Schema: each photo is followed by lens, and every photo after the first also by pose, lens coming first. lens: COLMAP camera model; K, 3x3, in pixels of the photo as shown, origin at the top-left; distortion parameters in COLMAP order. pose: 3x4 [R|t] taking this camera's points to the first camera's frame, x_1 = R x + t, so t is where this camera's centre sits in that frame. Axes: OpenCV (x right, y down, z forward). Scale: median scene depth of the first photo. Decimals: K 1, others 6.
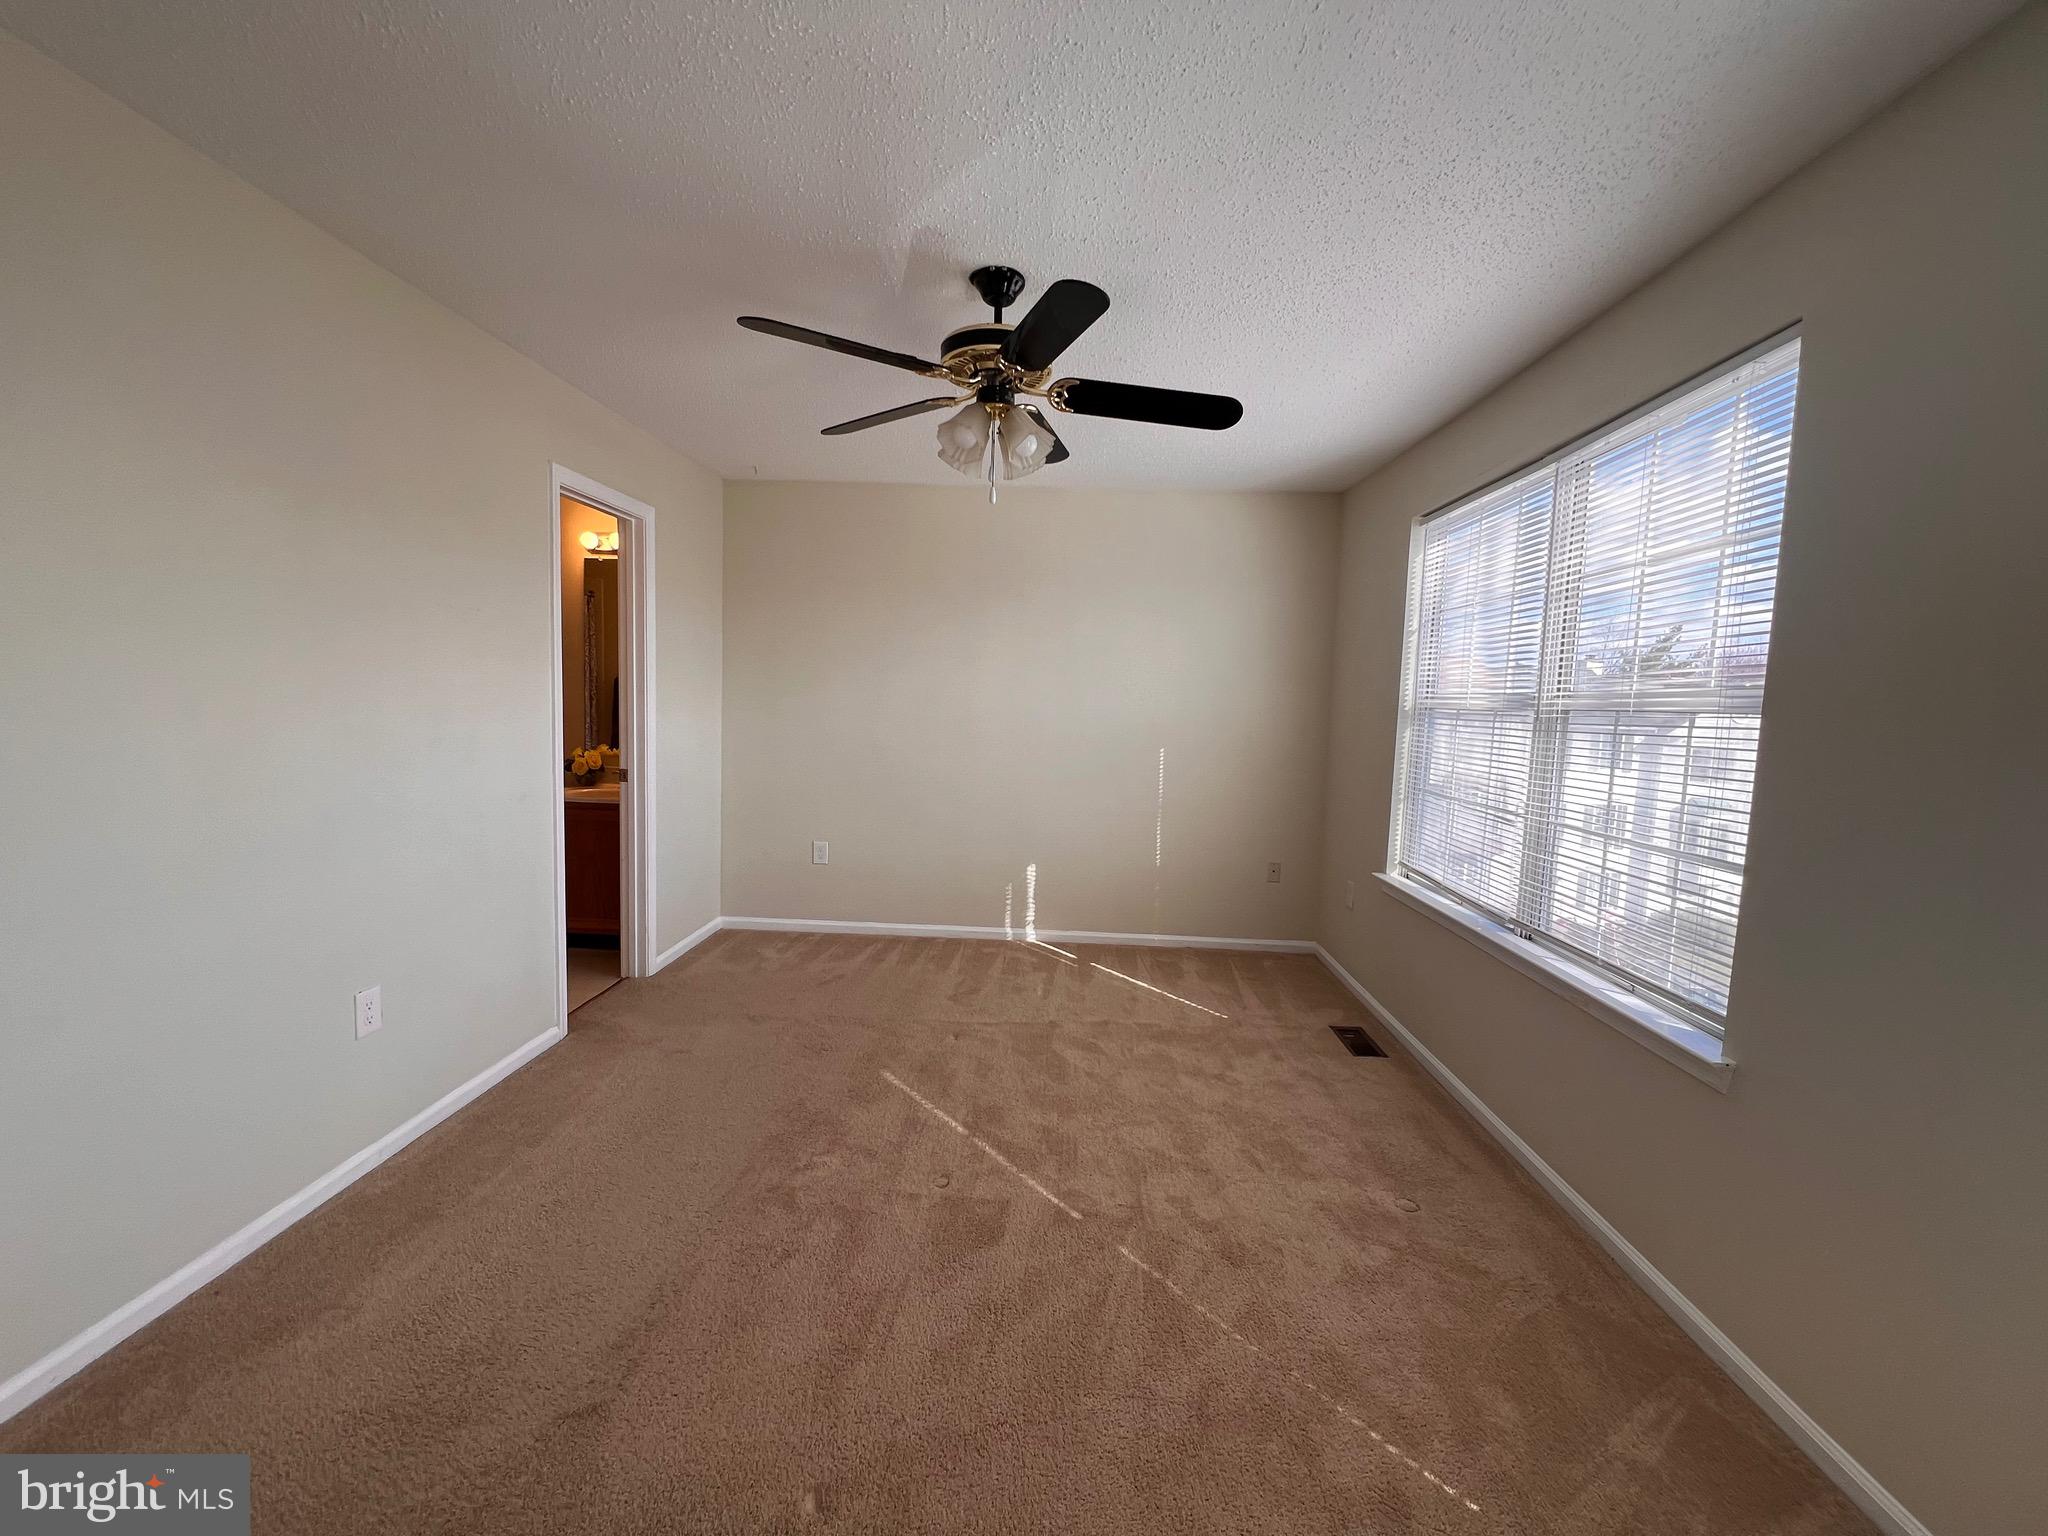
lens RADIAL K [[838.1, 0, 1018.7], [0, 838.1, 763.9], [0, 0, 1]] dist [-0.000359, -0.000277]
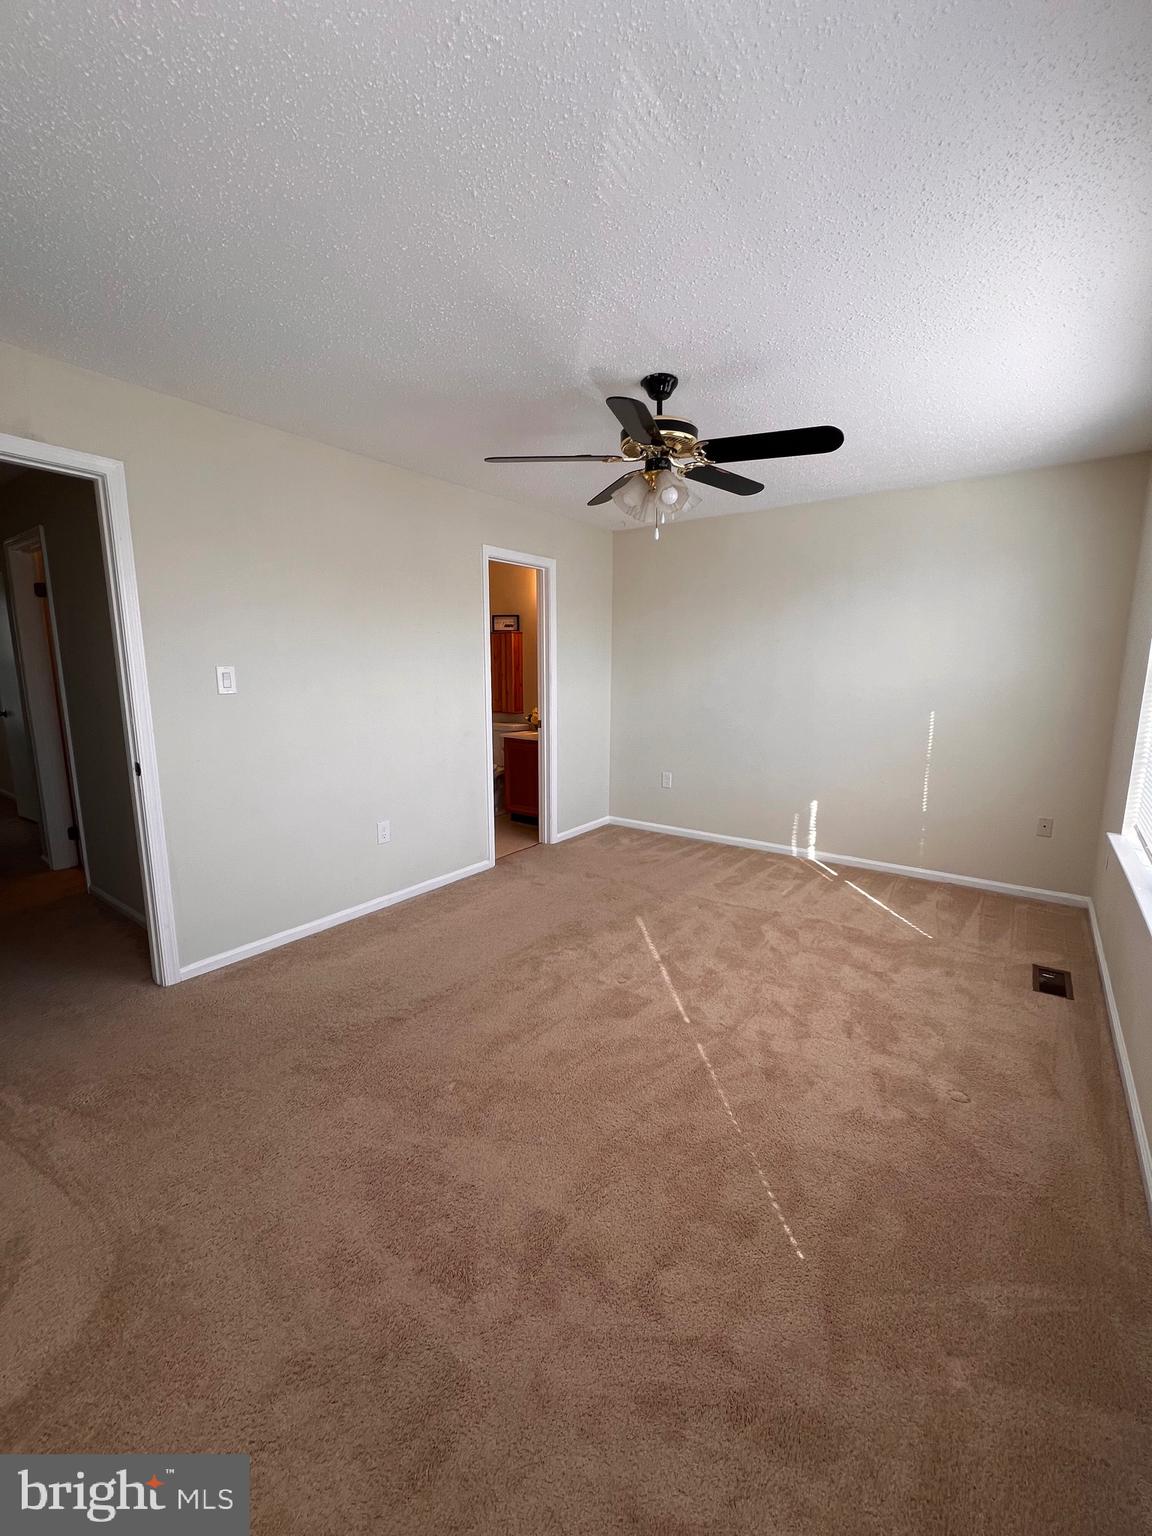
lens RADIAL K [[628.6, 0, 576.0], [0, 628.6, 768.0], [0, 0, 1]] dist [-0.000359, -0.000277]
pose [[0.825825, 0.060014, -0.560724, 0.339755], [-0.021365, 0.996937, 0.075236, 0.005233], [0.563522, -0.050152, 0.824577, -0.011535]]
